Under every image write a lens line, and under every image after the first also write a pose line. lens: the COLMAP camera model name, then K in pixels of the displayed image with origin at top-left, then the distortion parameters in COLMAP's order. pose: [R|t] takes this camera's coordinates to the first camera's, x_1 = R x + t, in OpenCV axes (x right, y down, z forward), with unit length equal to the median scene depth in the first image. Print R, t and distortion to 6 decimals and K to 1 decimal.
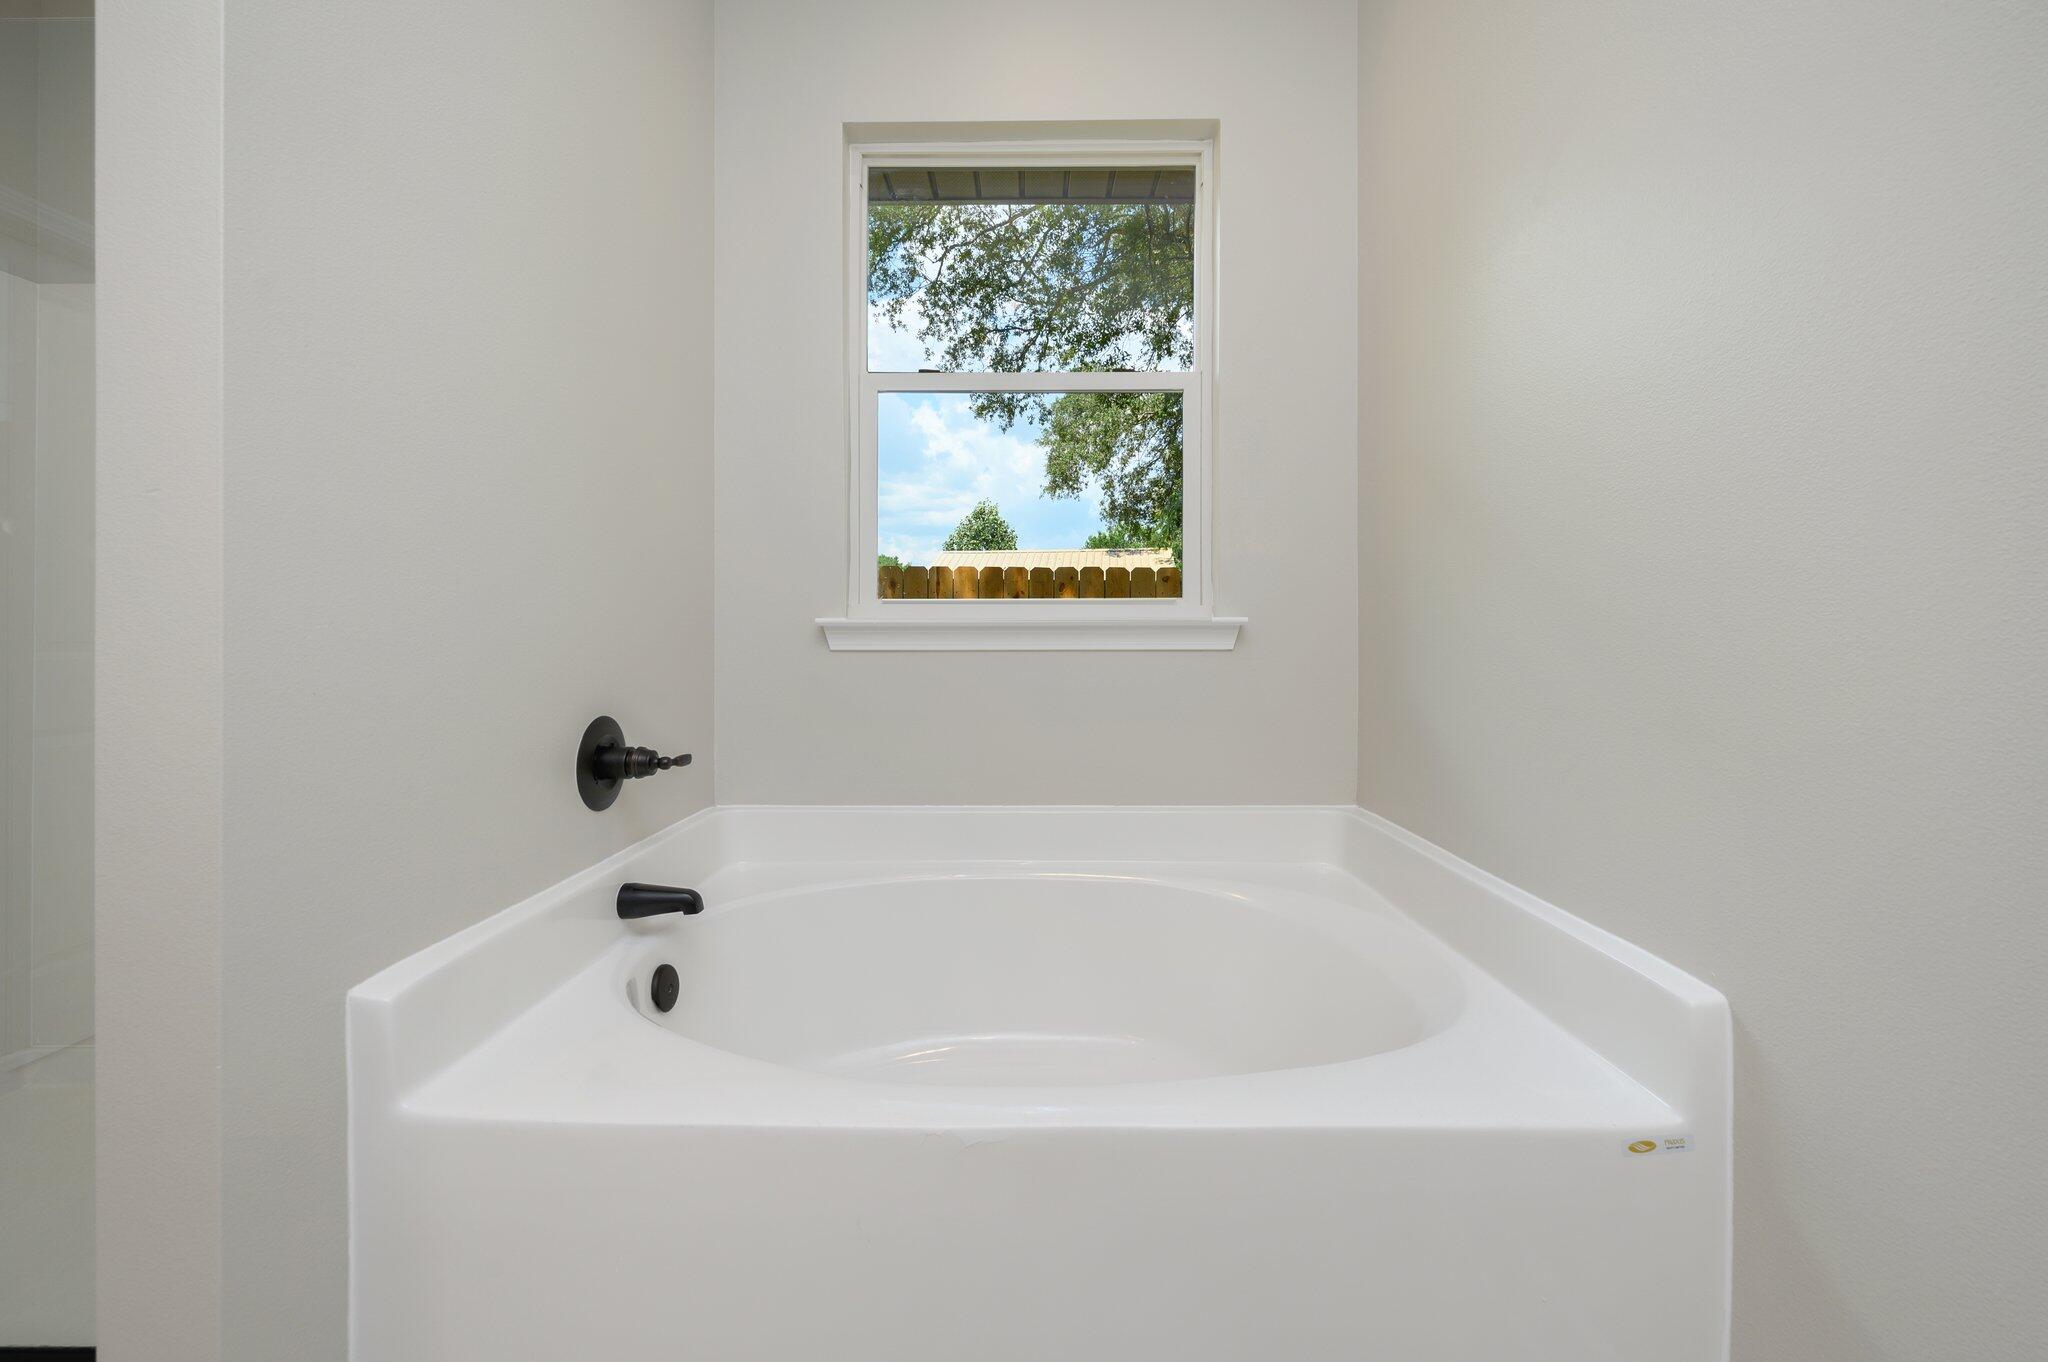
lens RADIAL K [[834.8, 0, 1028.8], [0, 834.8, 632.6], [0, 0, 1]] dist [0.000315, 0.000404]
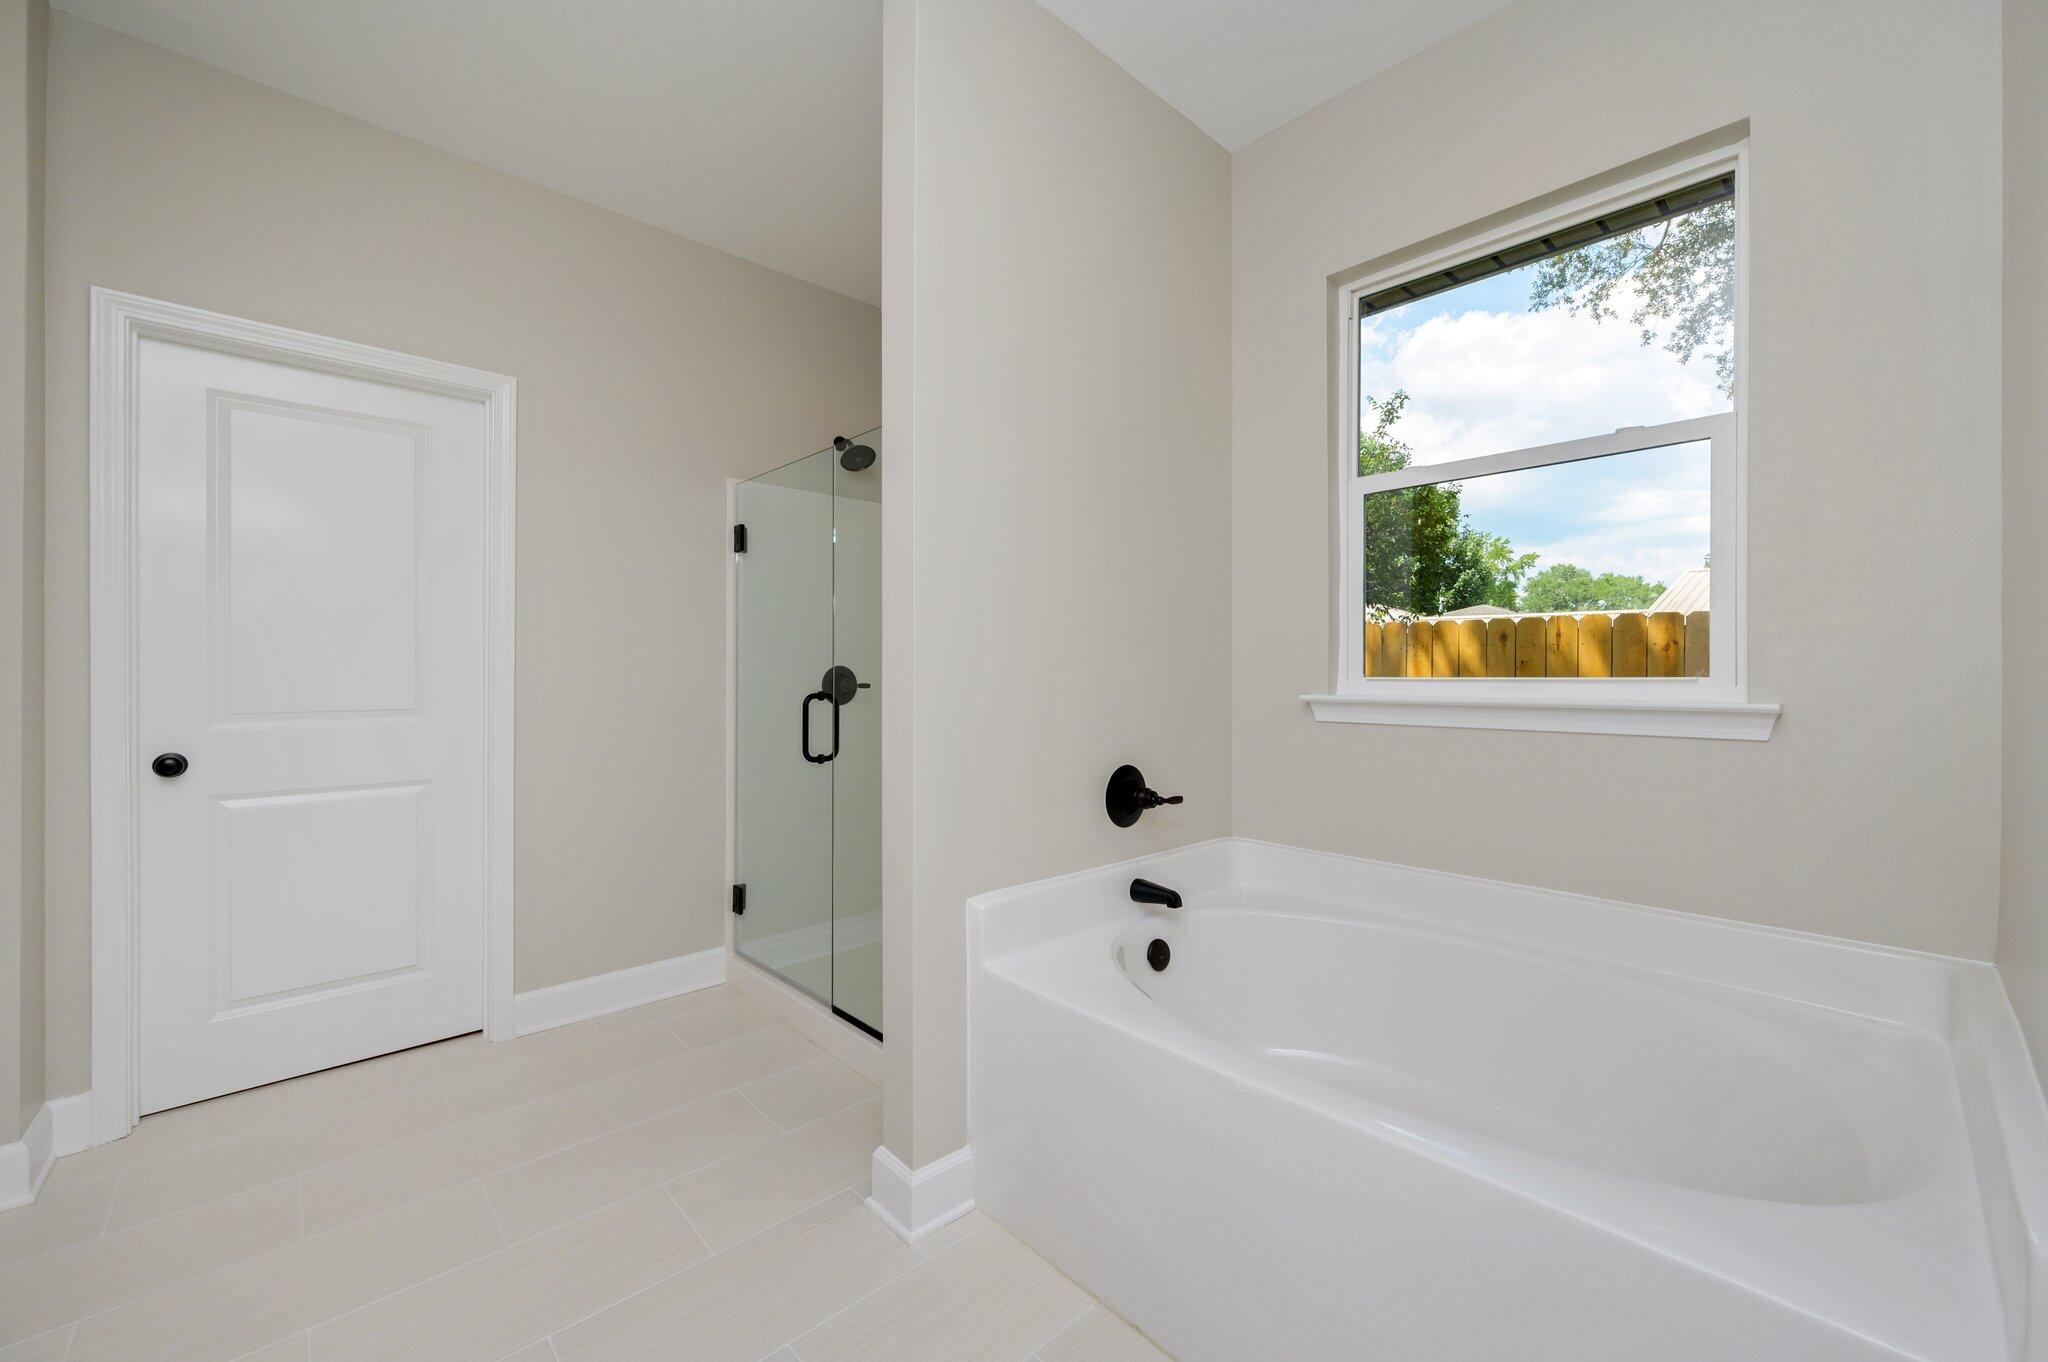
lens RADIAL K [[810.6, 0, 1016.1], [0, 810.6, 680.6], [0, 0, 1]] dist [-0.000286, 0.000533]
pose [[0.688824, 0.003582, -0.724919, 0.293471], [0.005310, 0.999936, 0.009986, -0.048750], [0.724909, -0.010728, 0.688761, -0.107066]]
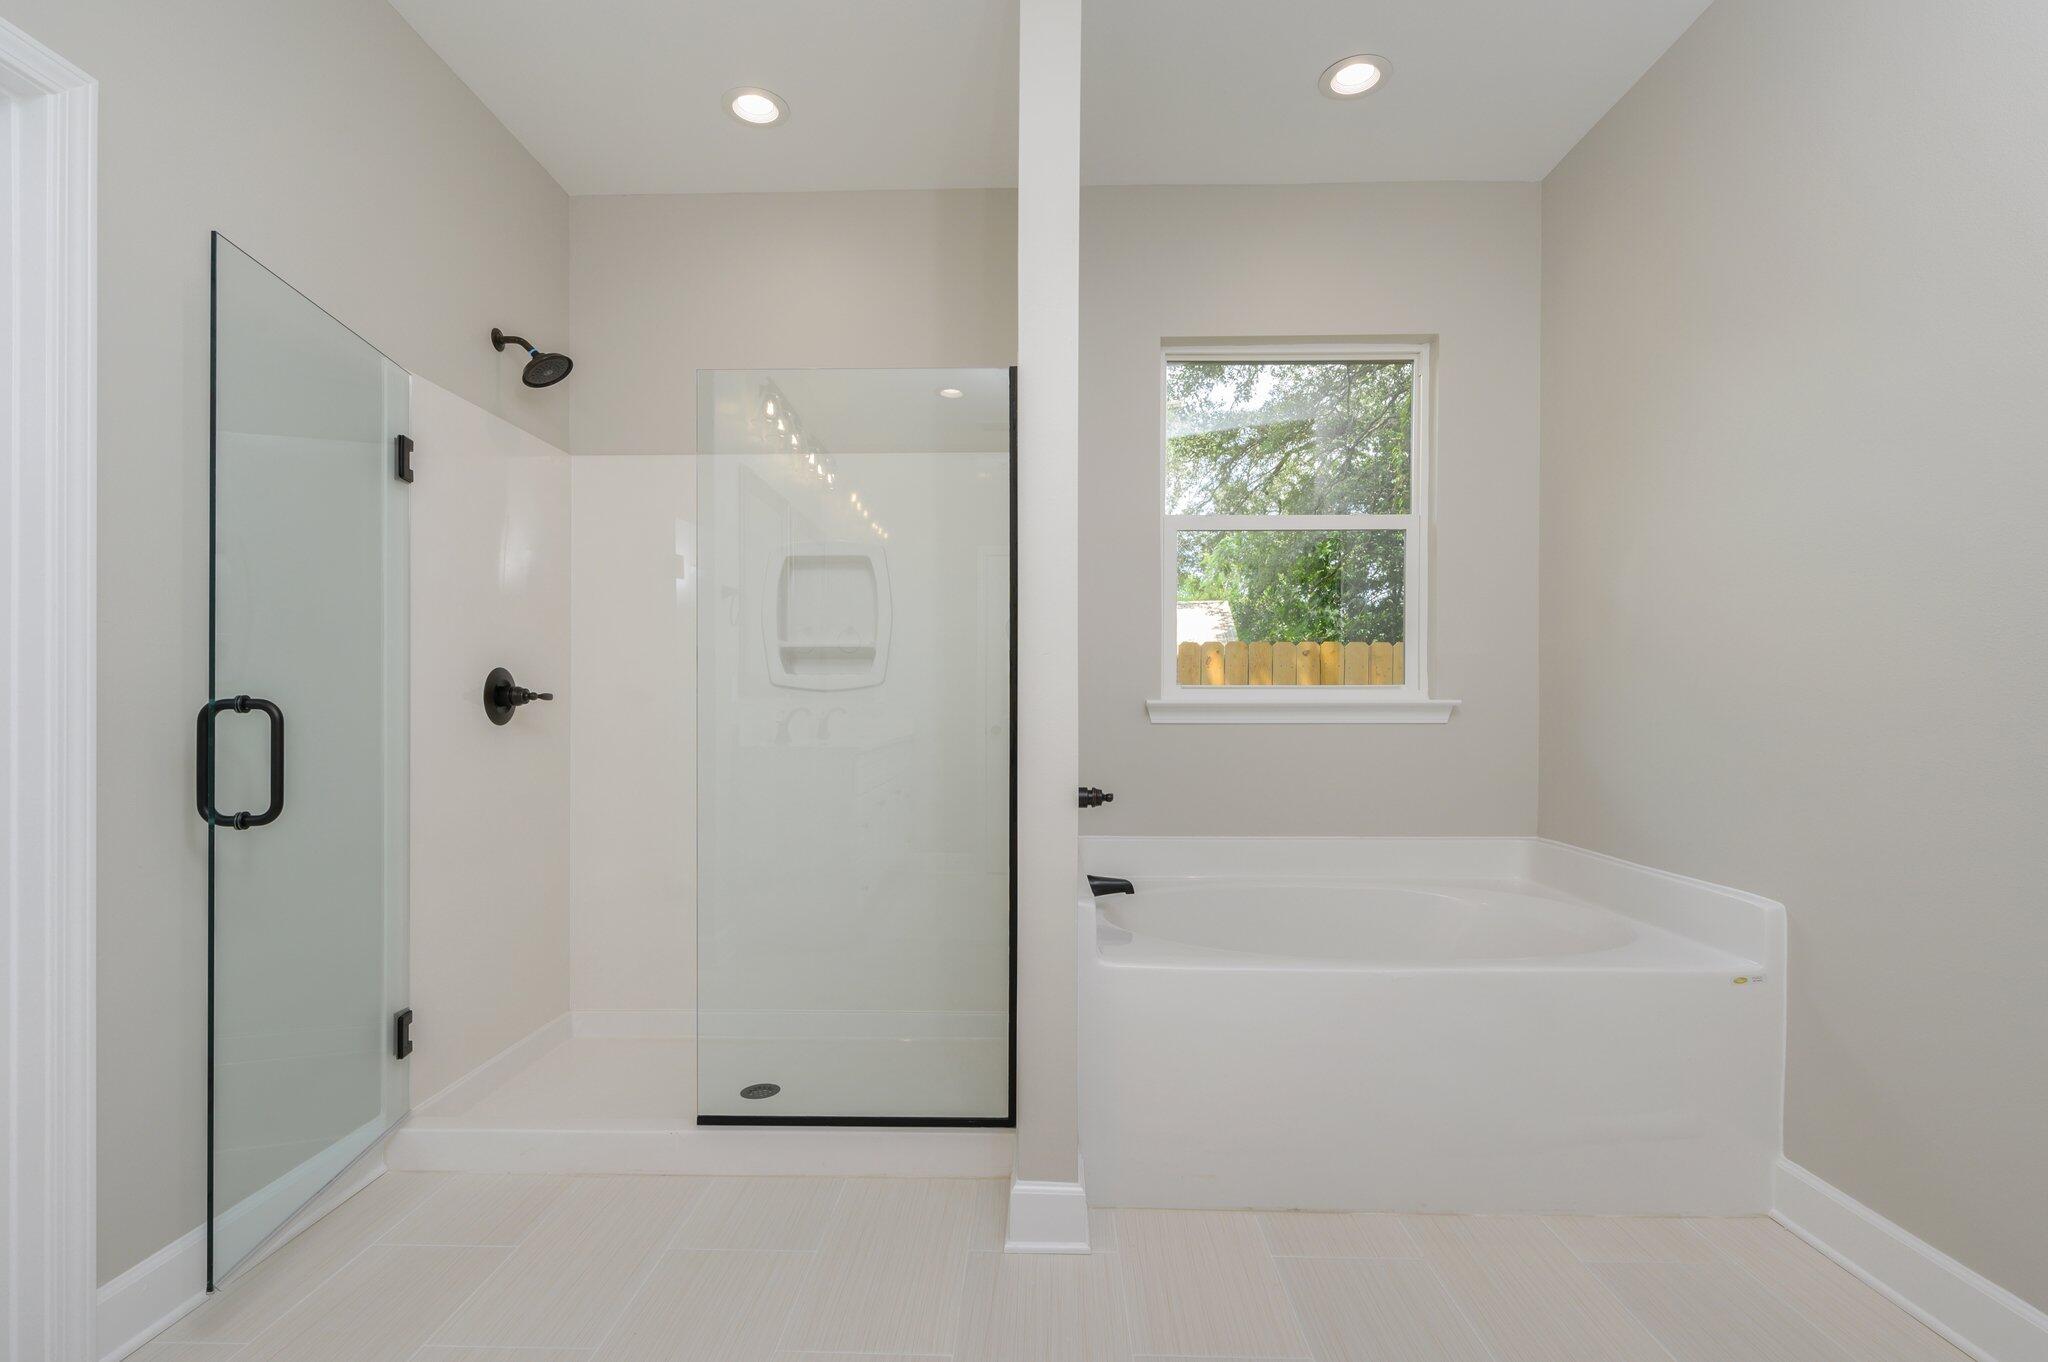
lens RADIAL K [[976.4, 0, 1018.5], [0, 976.4, 703.3], [0, 0, 1]] dist [-0.011003, -0.000037]
pose [[0.999831, 0.001965, -0.018291, -0.403428], [-0.001786, 0.999950, 0.009797, -0.025258], [0.018310, -0.009763, 0.999785, -0.570031]]
